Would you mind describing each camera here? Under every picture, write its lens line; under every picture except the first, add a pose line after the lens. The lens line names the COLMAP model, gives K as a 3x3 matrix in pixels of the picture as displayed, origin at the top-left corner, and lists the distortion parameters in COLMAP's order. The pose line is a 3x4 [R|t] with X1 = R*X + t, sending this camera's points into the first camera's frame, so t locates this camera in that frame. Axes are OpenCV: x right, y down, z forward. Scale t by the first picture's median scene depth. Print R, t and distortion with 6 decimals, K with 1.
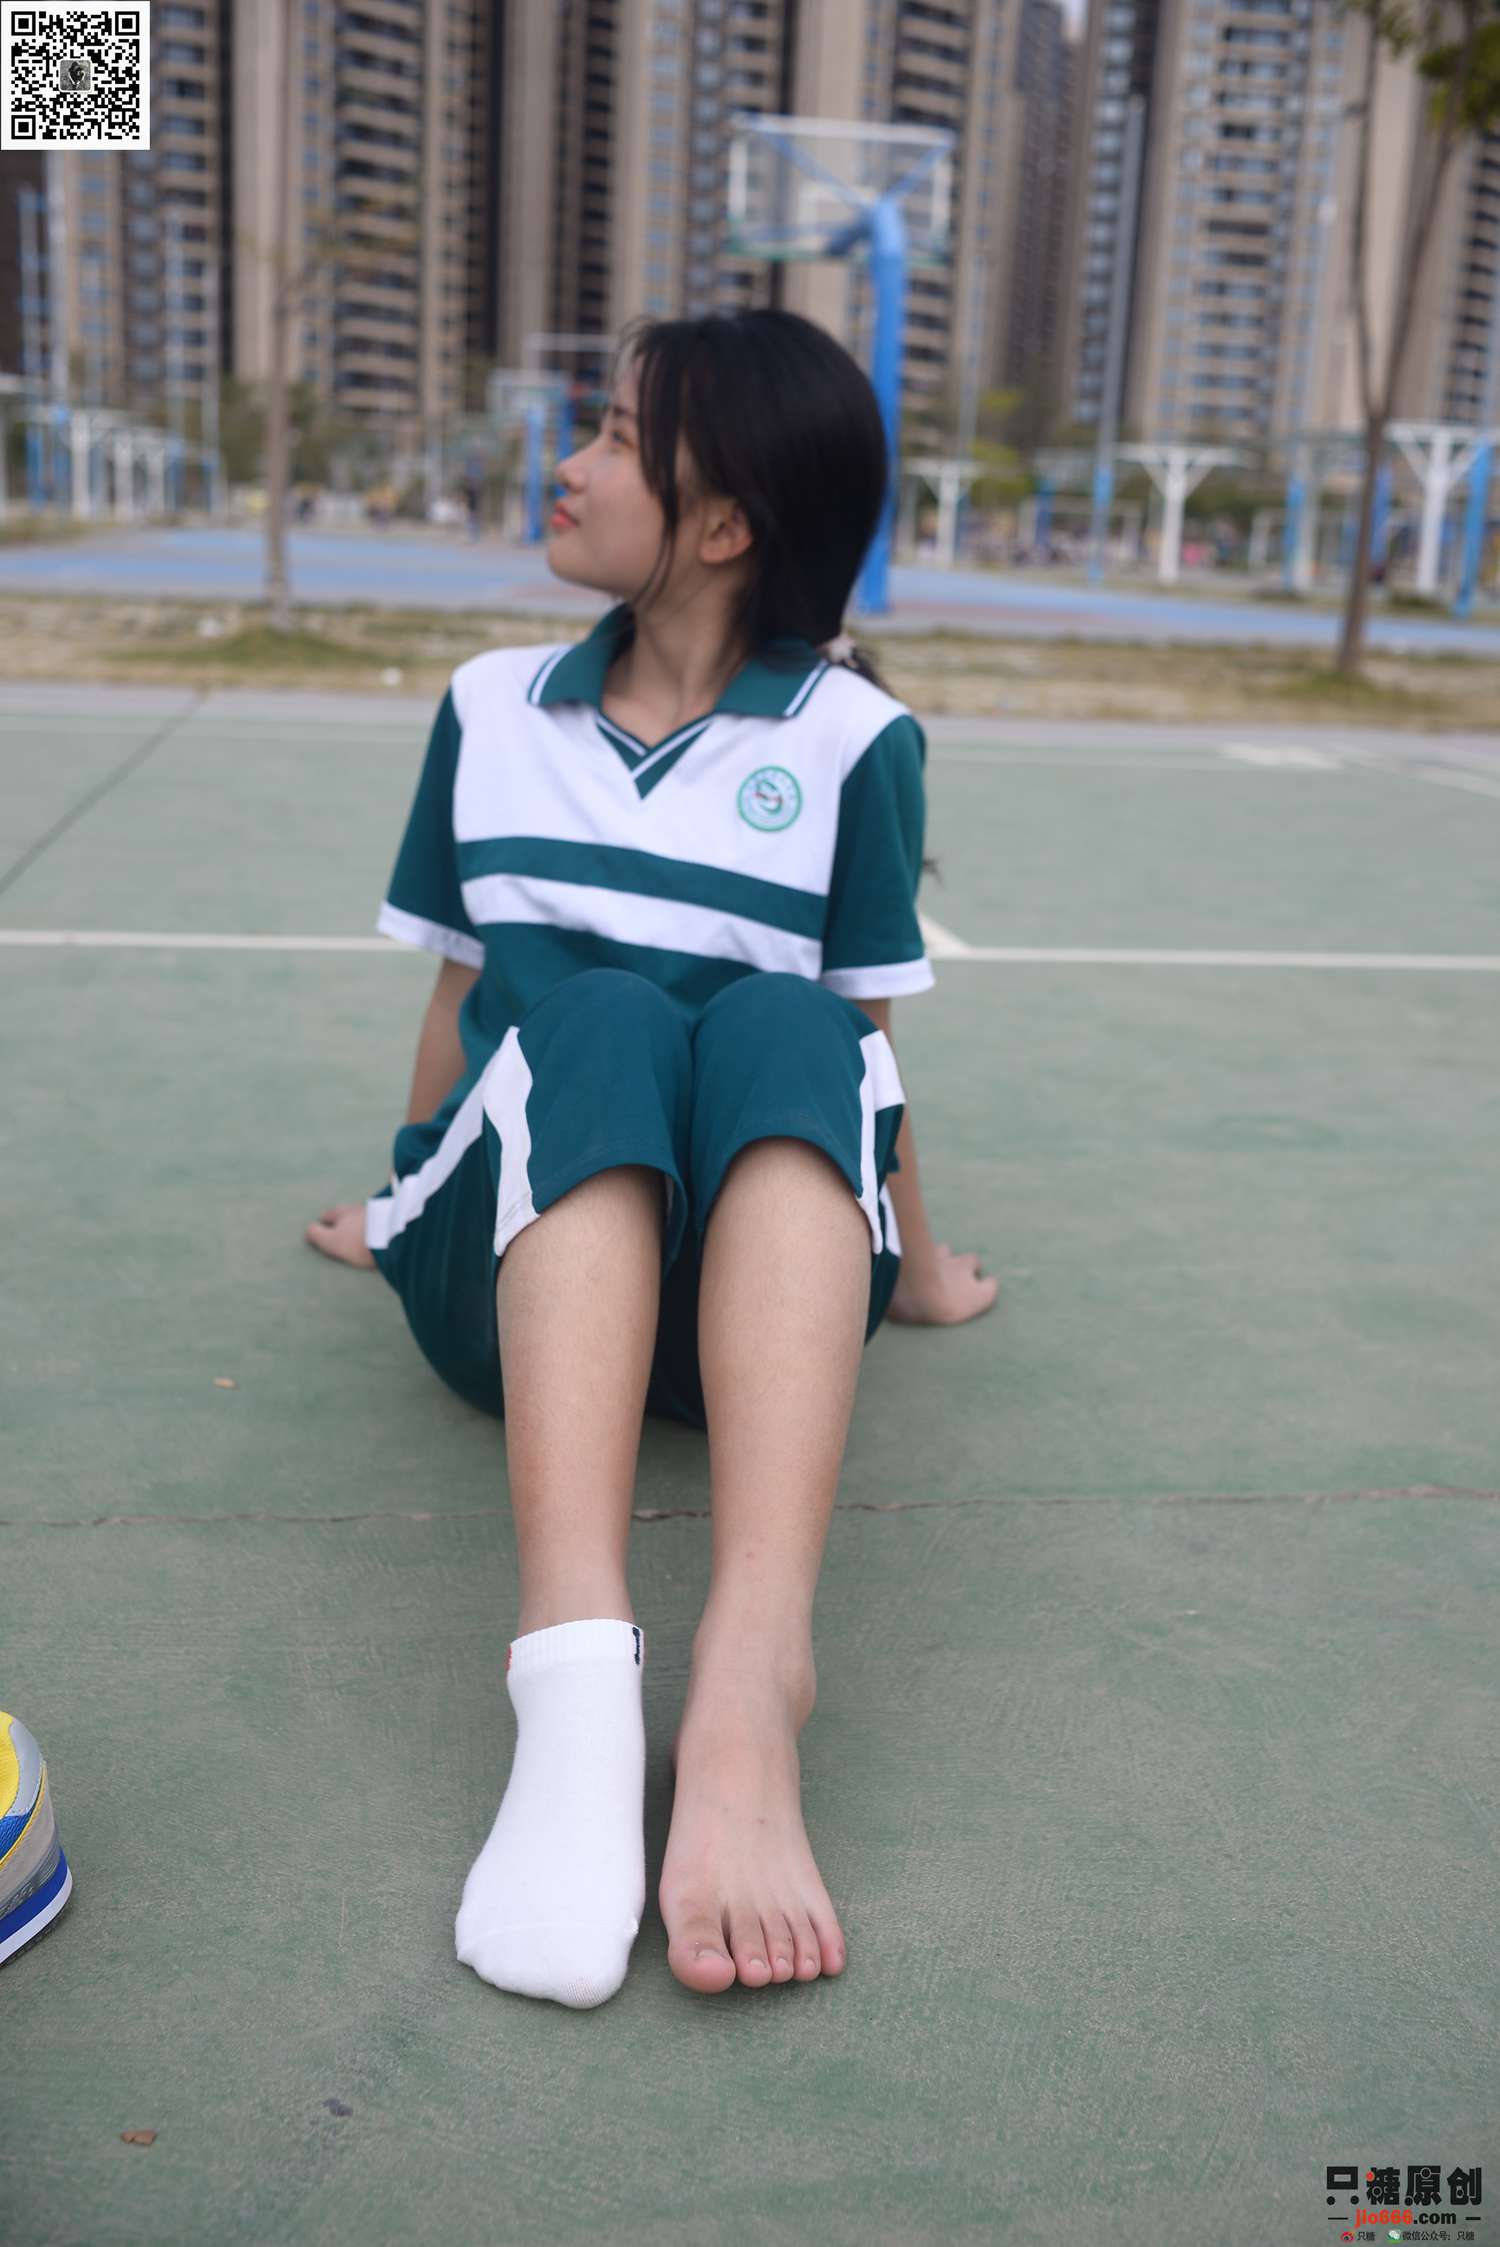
lens RADIAL K [[2285.0, 0, 747.3], [0, 2285.0, 1123.4], [0, 0, 1]] dist [0.002697, 0.003189]
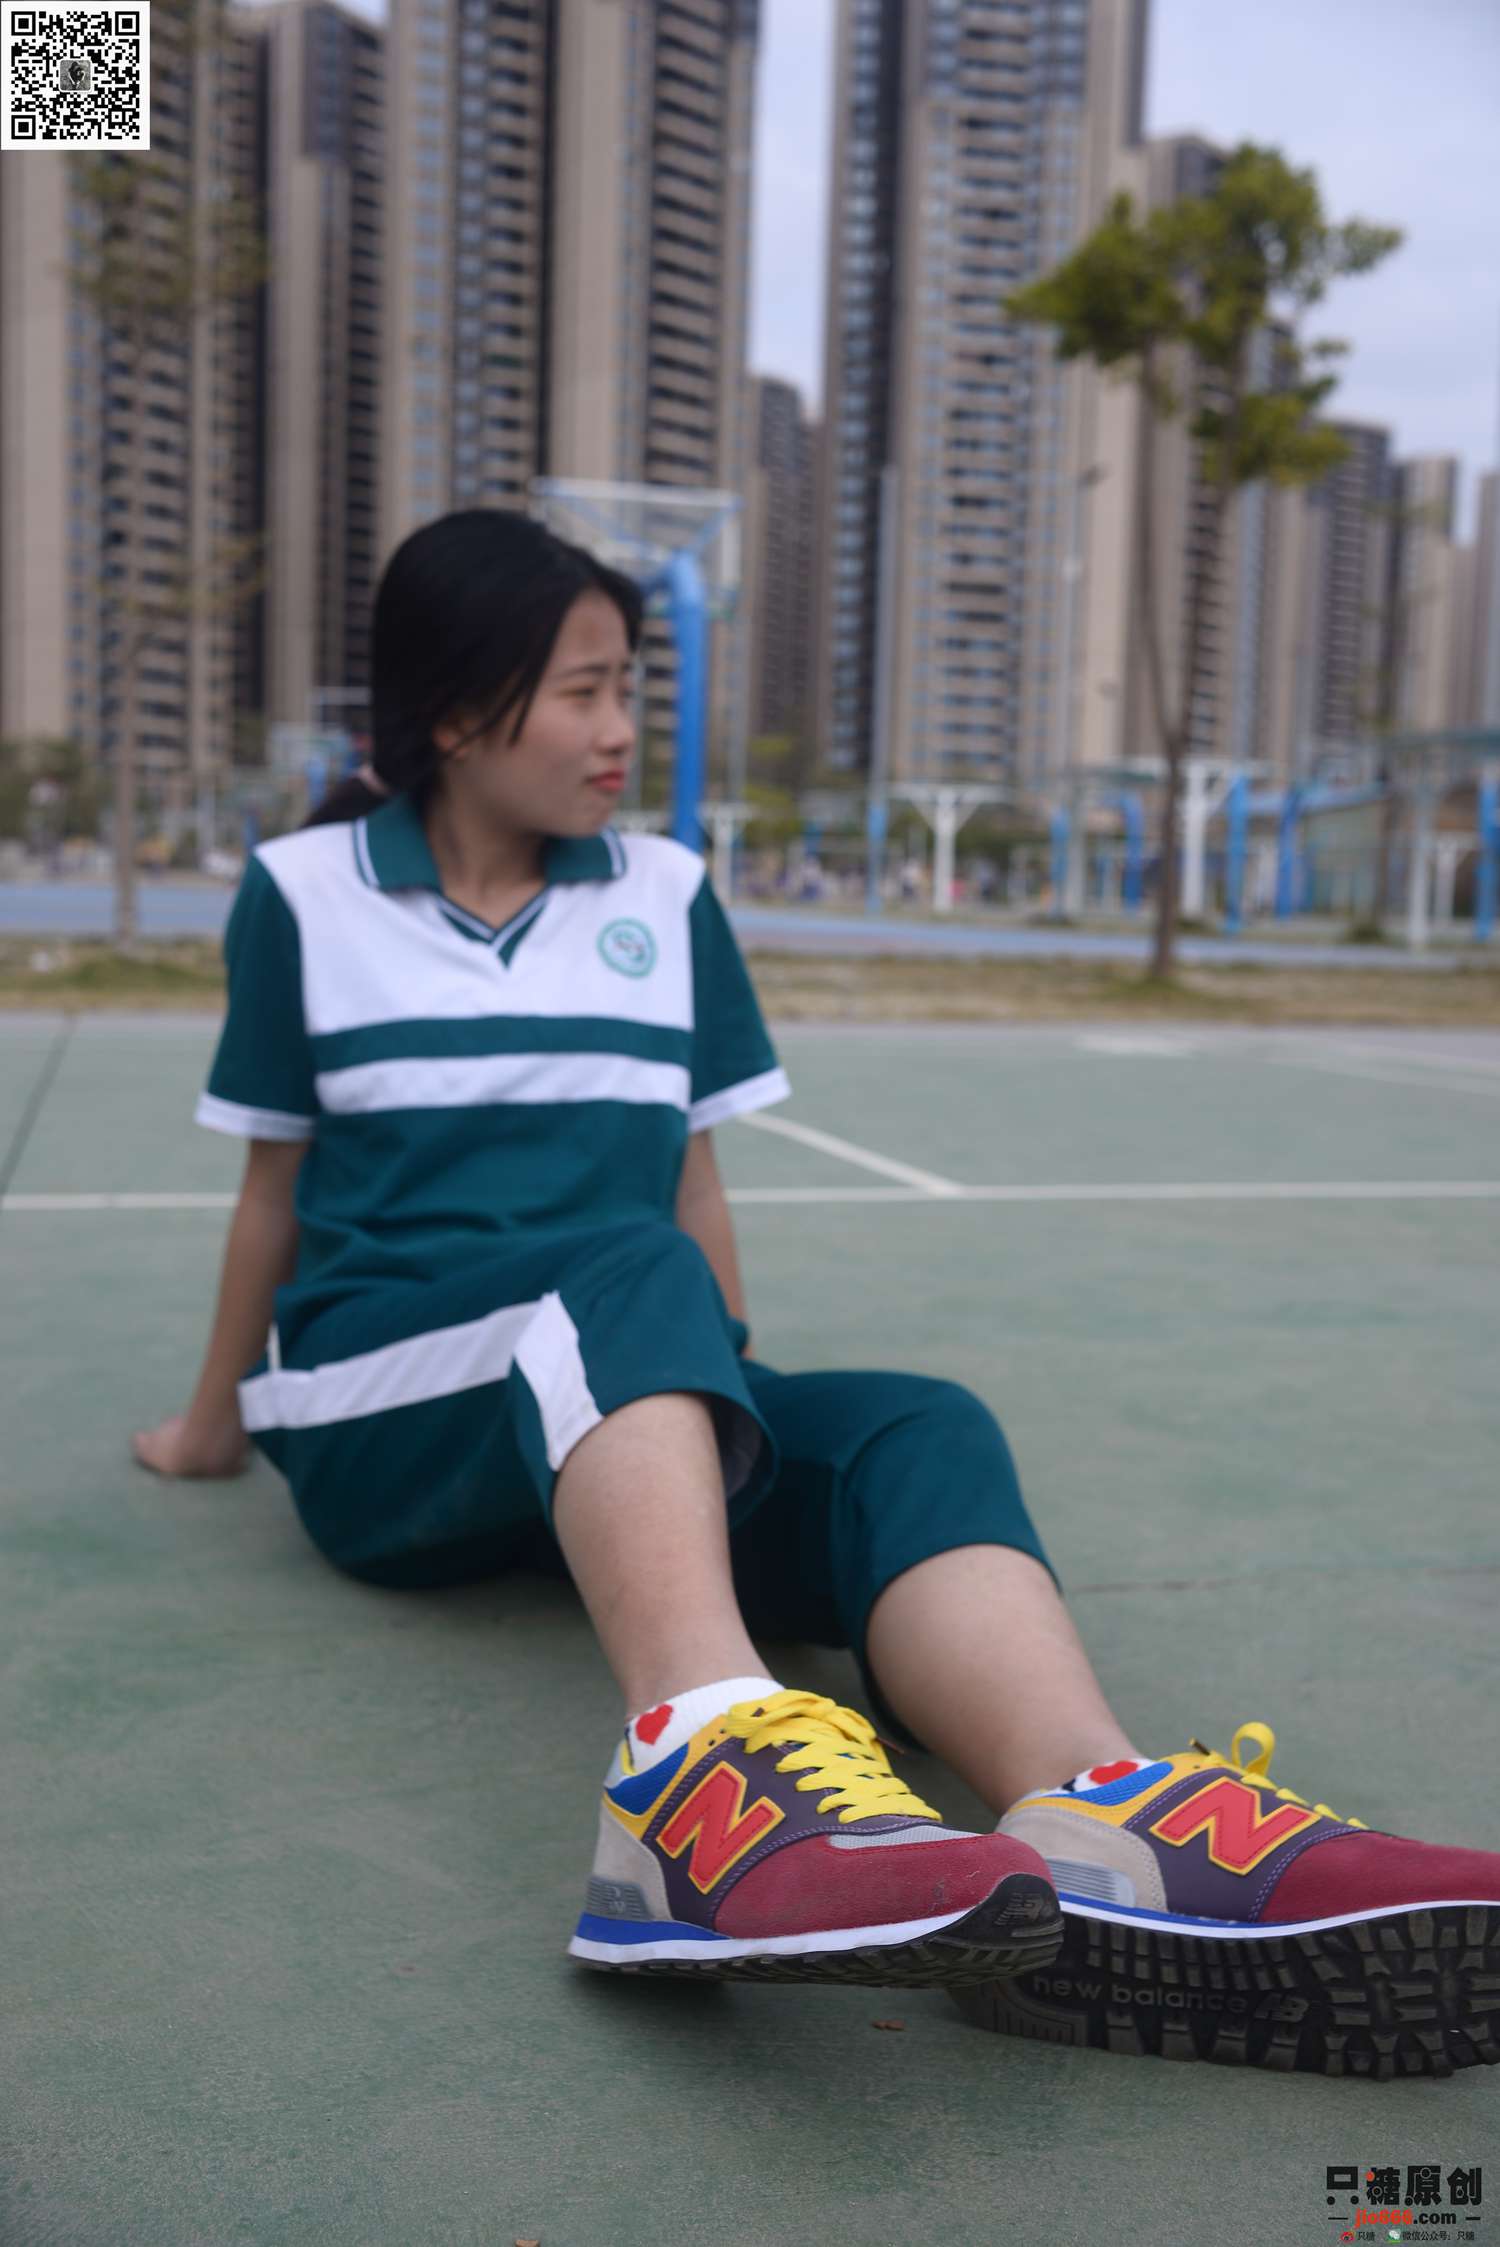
lens RADIAL K [[2301.5, 0, 747.2], [0, 2301.5, 1125.0], [0, 0, 1]] dist [0.003222, 0.001707]
pose [[0.994666, -0.030326, 0.098593, -0.246356], [0.044349, 0.988684, -0.143310, 0.090611], [-0.093131, 0.146918, 0.984755, -0.075968]]
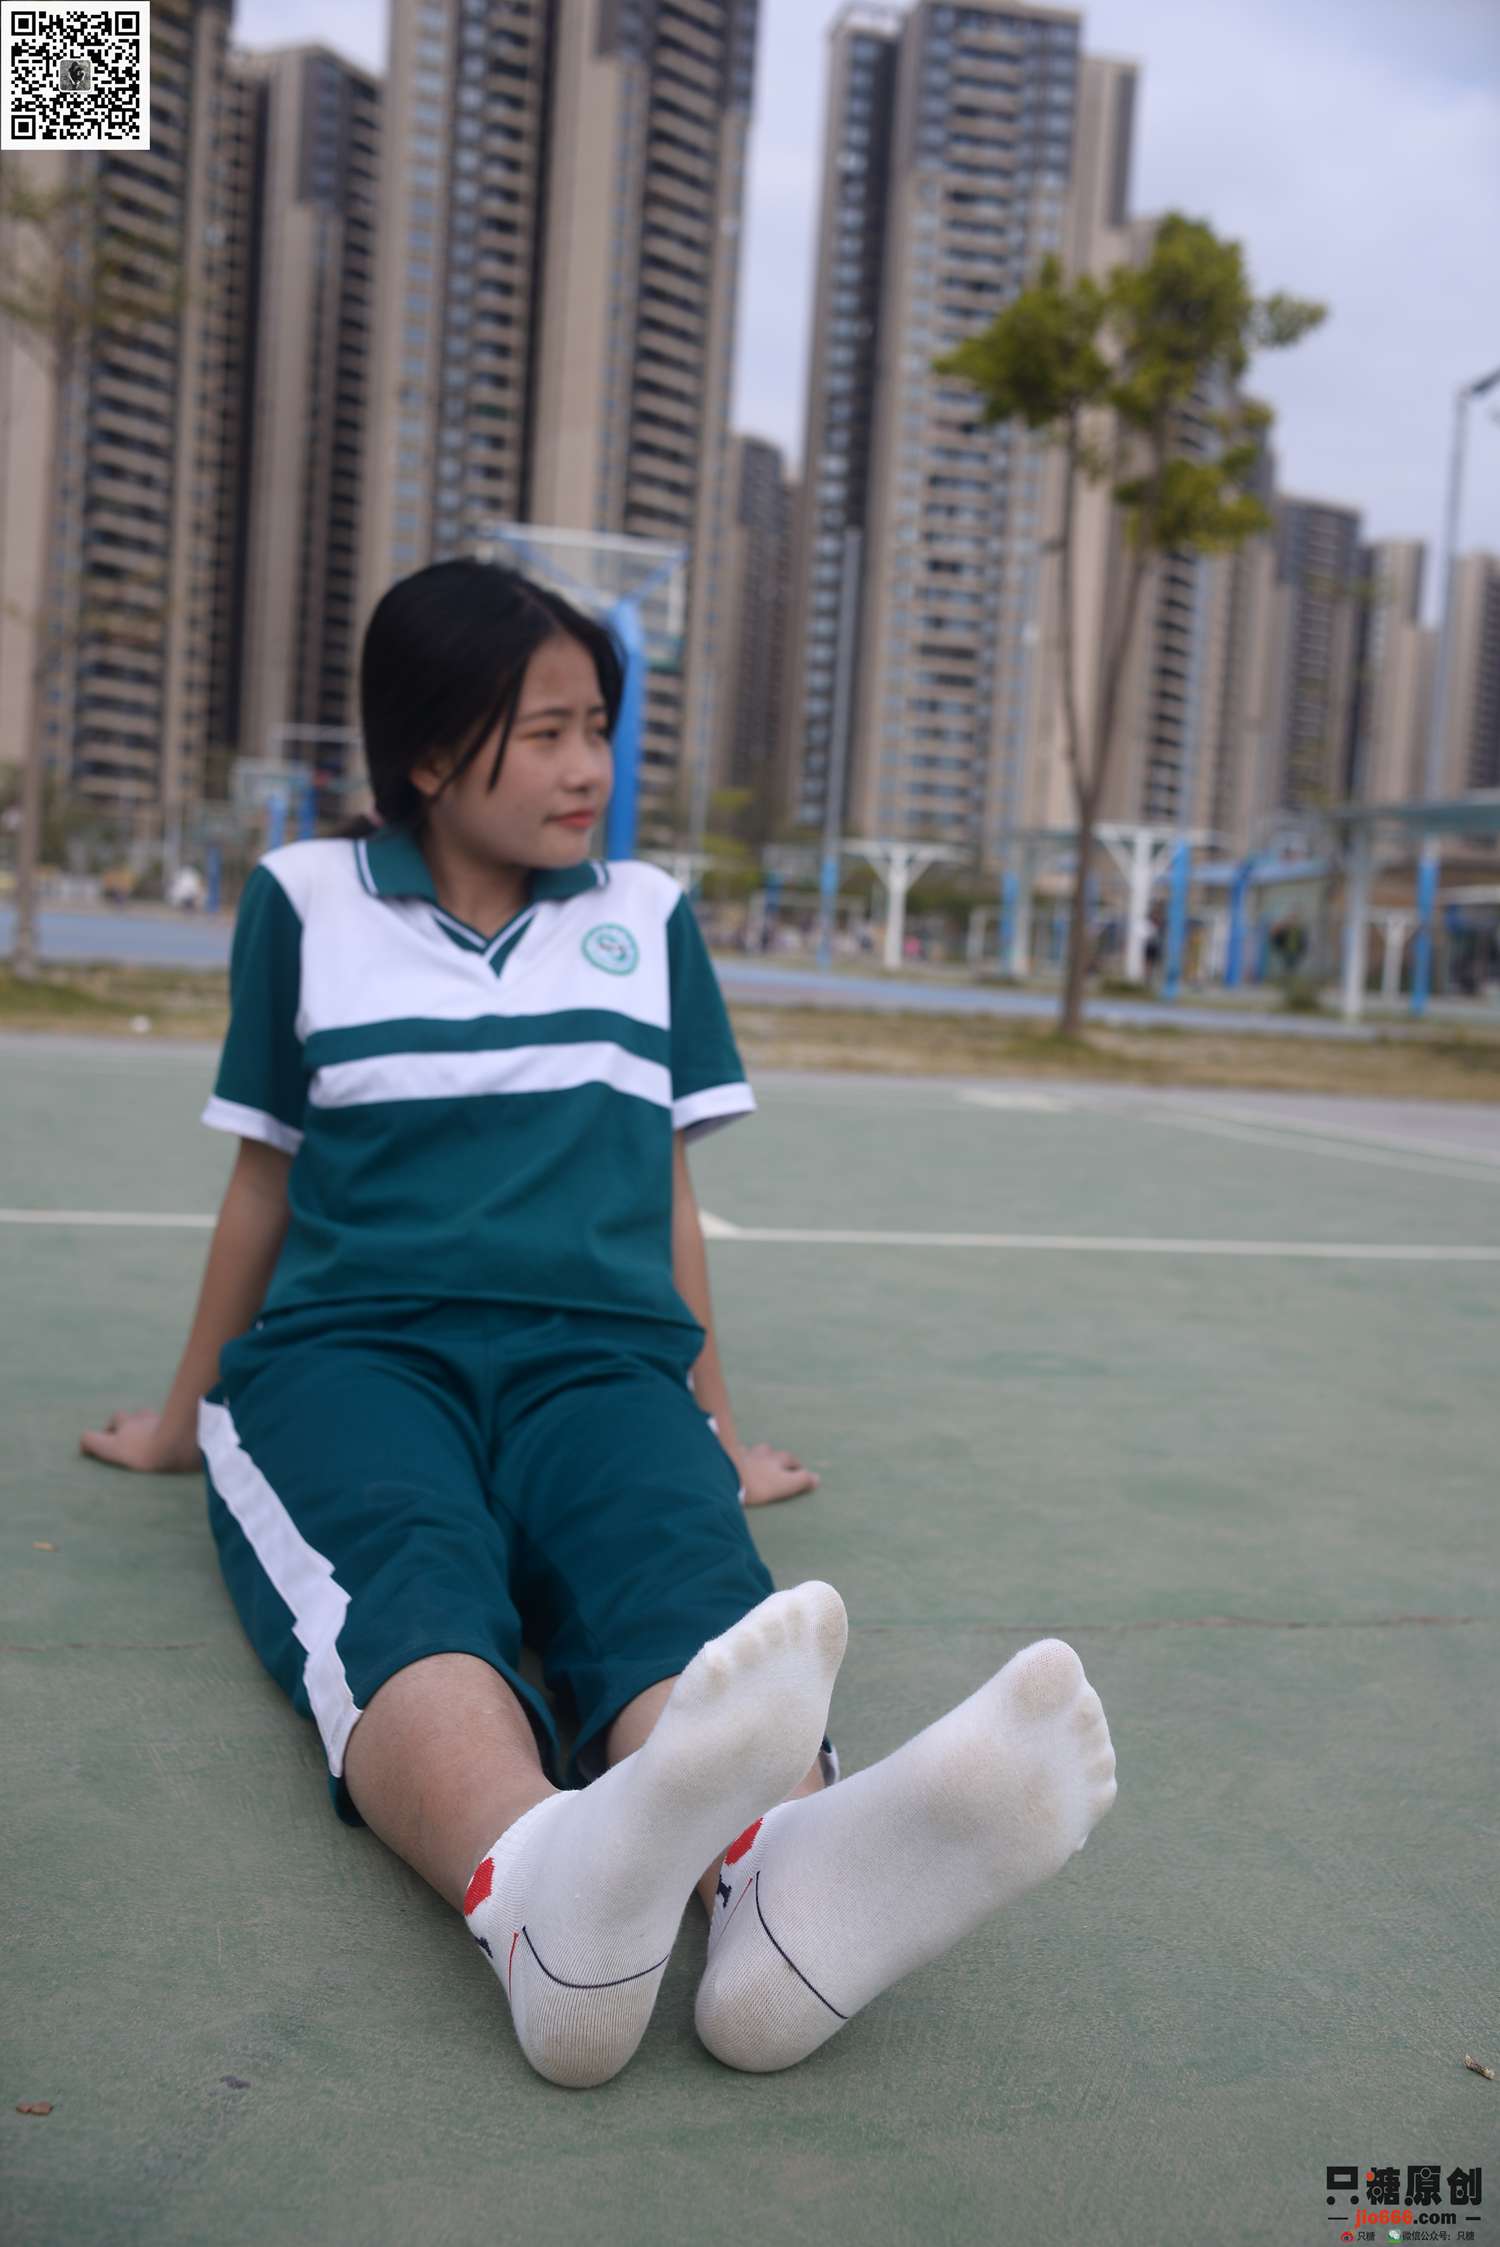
lens RADIAL K [[2288.0, 0, 746.1], [0, 2288.0, 1126.3], [0, 0, 1]] dist [-0.001244, 0.011633]
pose [[0.993342, 0.006270, 0.115035, -0.044168], [0.012764, 0.986380, -0.163984, 0.109367], [-0.114497, 0.164360, 0.979733, -0.045815]]
